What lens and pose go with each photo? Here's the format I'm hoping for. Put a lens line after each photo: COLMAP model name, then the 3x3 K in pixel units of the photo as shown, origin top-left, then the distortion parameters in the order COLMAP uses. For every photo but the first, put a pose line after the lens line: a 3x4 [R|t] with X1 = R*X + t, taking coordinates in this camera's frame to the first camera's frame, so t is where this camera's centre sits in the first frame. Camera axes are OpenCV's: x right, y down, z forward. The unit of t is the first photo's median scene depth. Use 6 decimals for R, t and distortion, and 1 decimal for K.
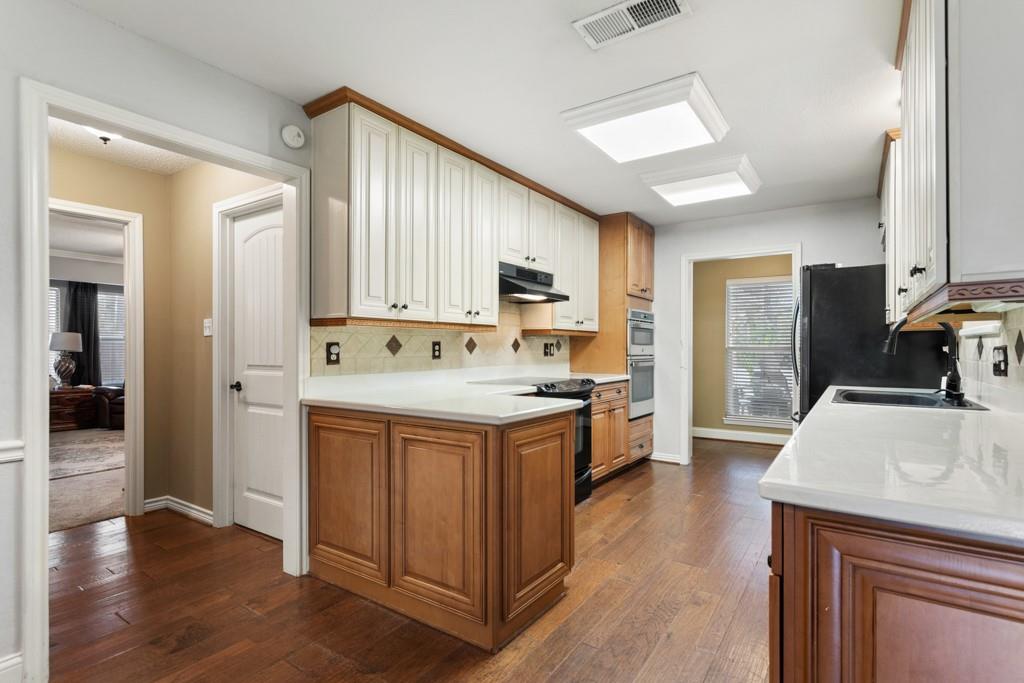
lens RADIAL K [[494.6, 0, 496.8], [0, 494.6, 346.2], [0, 0, 1]] dist [0.003153, 0.000383]
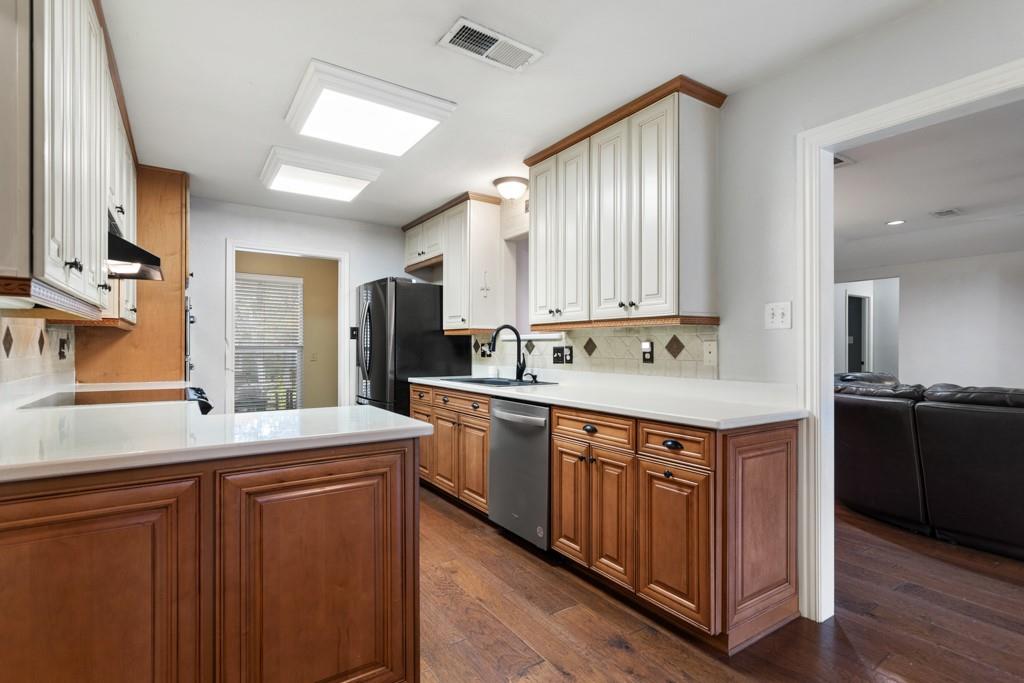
lens RADIAL K [[526.4, 0, 509.1], [0, 526.4, 348.6], [0, 0, 1]] dist [0.001475, 0.000089]
pose [[0.336991, -0.000528, 0.941508, -0.416269], [-0.005982, 0.999978, 0.002702, 0.001565], [-0.941489, -0.006542, 0.336980, 0.286470]]
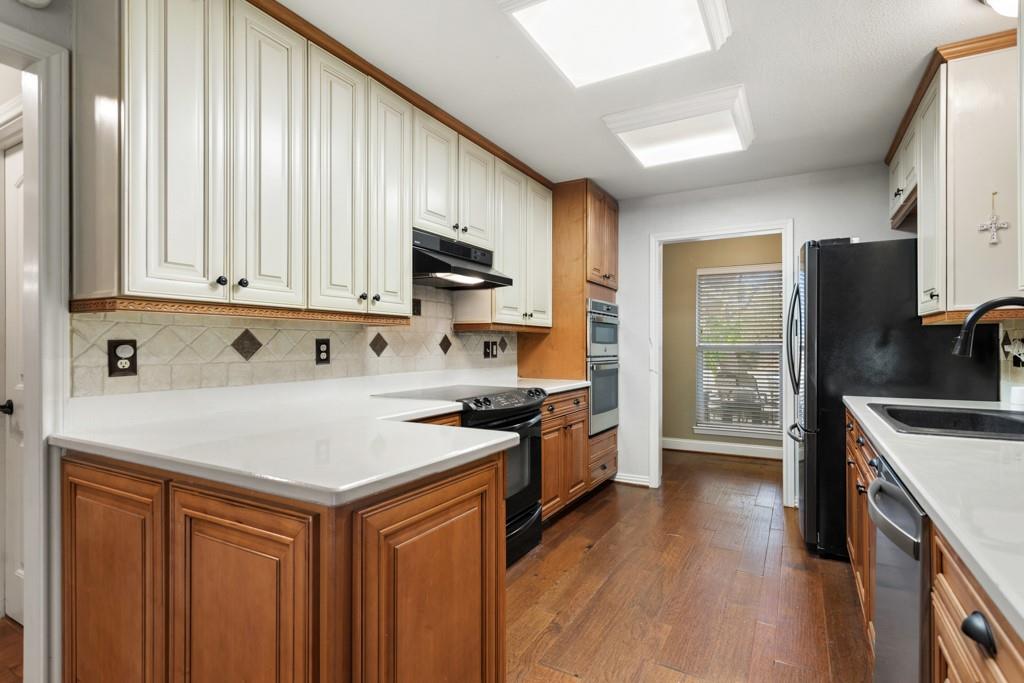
lens RADIAL K [[498.5, 0, 512.4], [0, 498.5, 345.3], [0, 0, 1]] dist [0.007440, 0.000905]
pose [[0.993726, -0.001563, 0.111833, 0.062788], [0.001496, 0.999999, 0.000688, -0.000638], [-0.111834, -0.000516, 0.993727, 0.248369]]
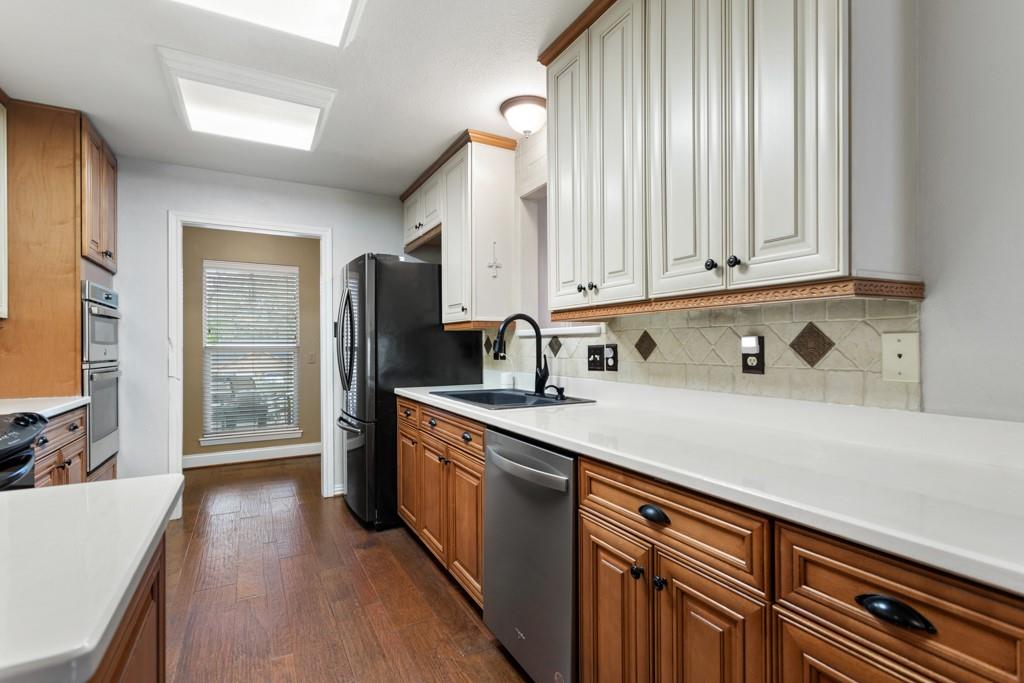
lens RADIAL K [[498.5, 0, 512.4], [0, 498.5, 345.3], [0, 0, 1]] dist [0.007440, 0.000905]
pose [[0.420336, -0.002218, 0.907366, -0.065099], [0.002108, 0.999997, 0.001468, -0.000935], [-0.907366, 0.001296, 0.420339, 0.364640]]
